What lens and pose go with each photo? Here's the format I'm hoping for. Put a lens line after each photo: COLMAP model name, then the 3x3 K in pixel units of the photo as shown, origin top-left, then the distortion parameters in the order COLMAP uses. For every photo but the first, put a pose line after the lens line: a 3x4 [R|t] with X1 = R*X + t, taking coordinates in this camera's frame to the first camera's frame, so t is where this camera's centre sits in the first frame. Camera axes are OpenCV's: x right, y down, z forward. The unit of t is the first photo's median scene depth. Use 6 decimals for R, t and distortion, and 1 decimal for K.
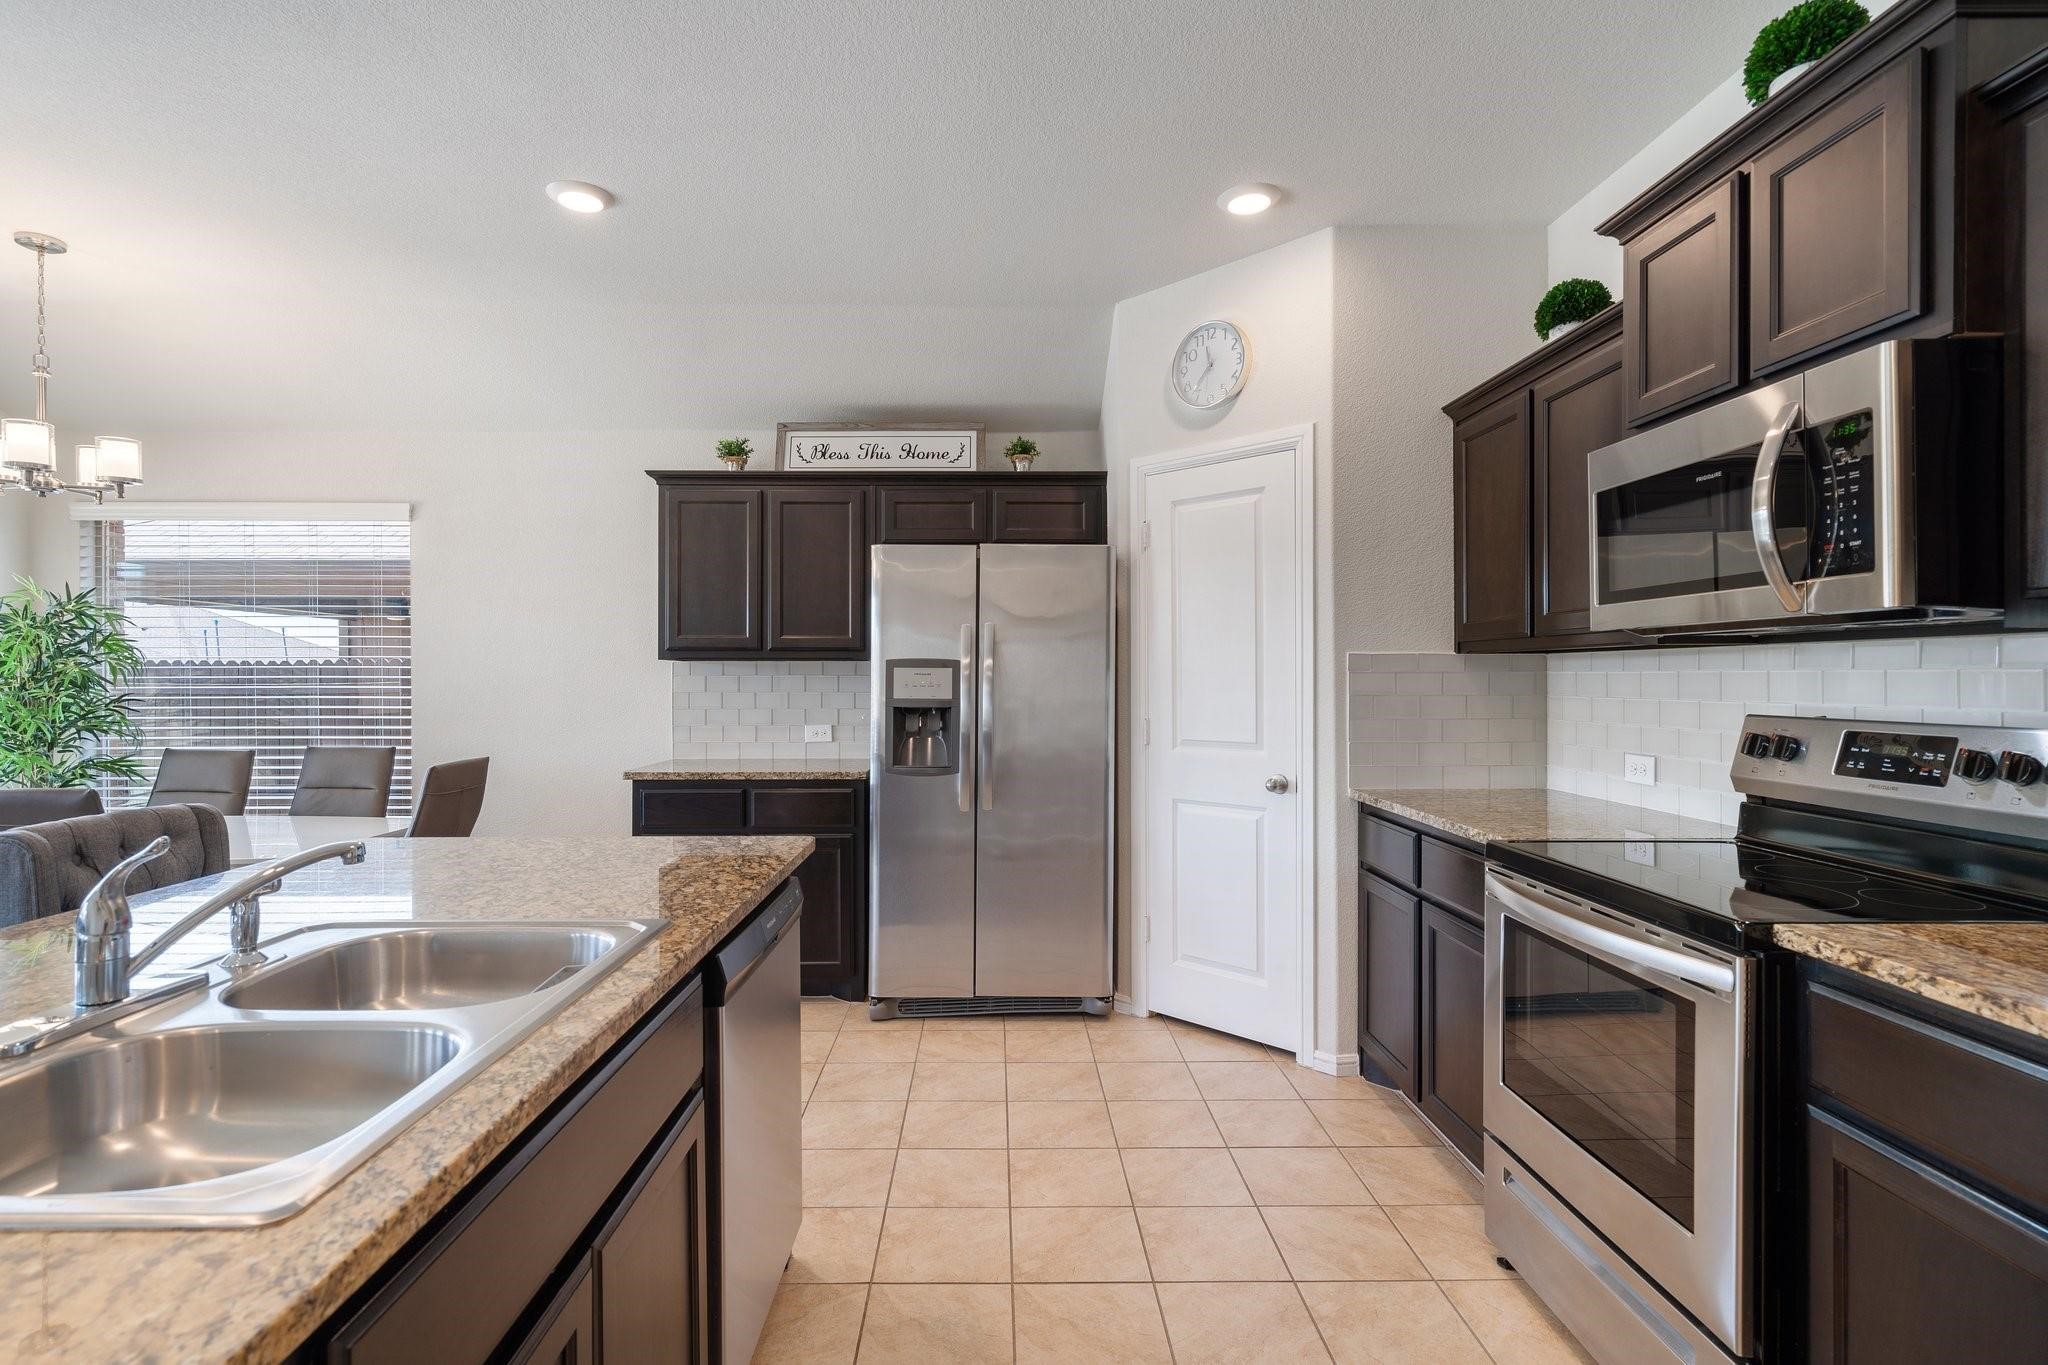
lens RADIAL K [[1004.8, 0, 1013.2], [0, 1004.8, 676.5], [0, 0, 1]] dist [0.005825, -0.001190]
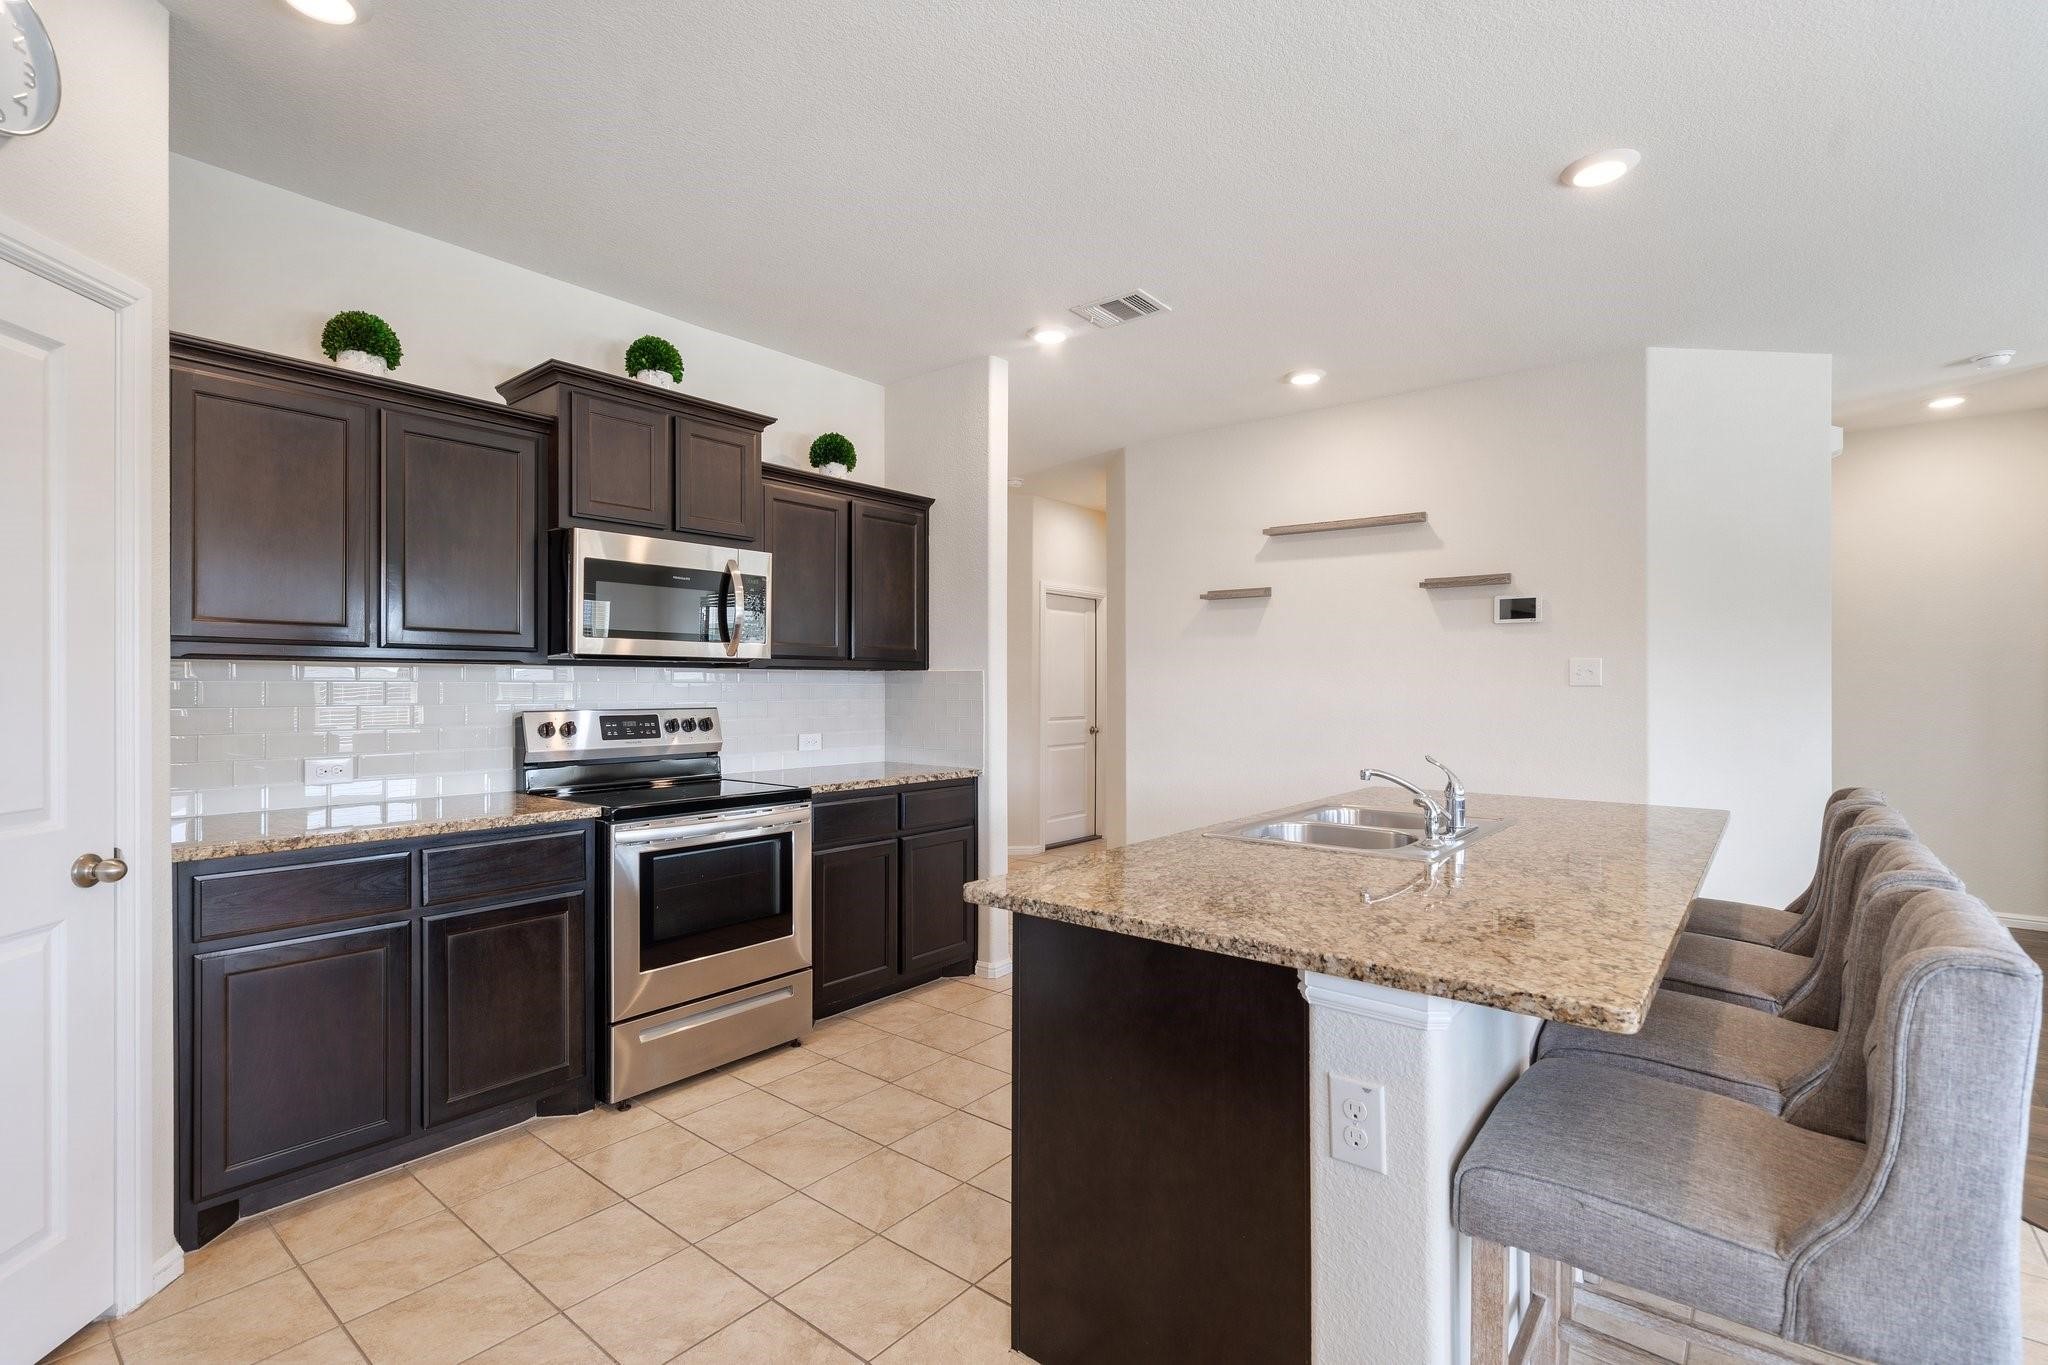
lens RADIAL K [[946.8, 0, 1014.4], [0, 946.8, 697.1], [0, 0, 1]] dist [-0.001041, 0.002861]
pose [[-0.765299, -0.016731, 0.643458, -0.445760], [-0.010598, 0.999854, 0.013394, -0.005606], [-0.643588, 0.003431, -0.765364, 0.971860]]
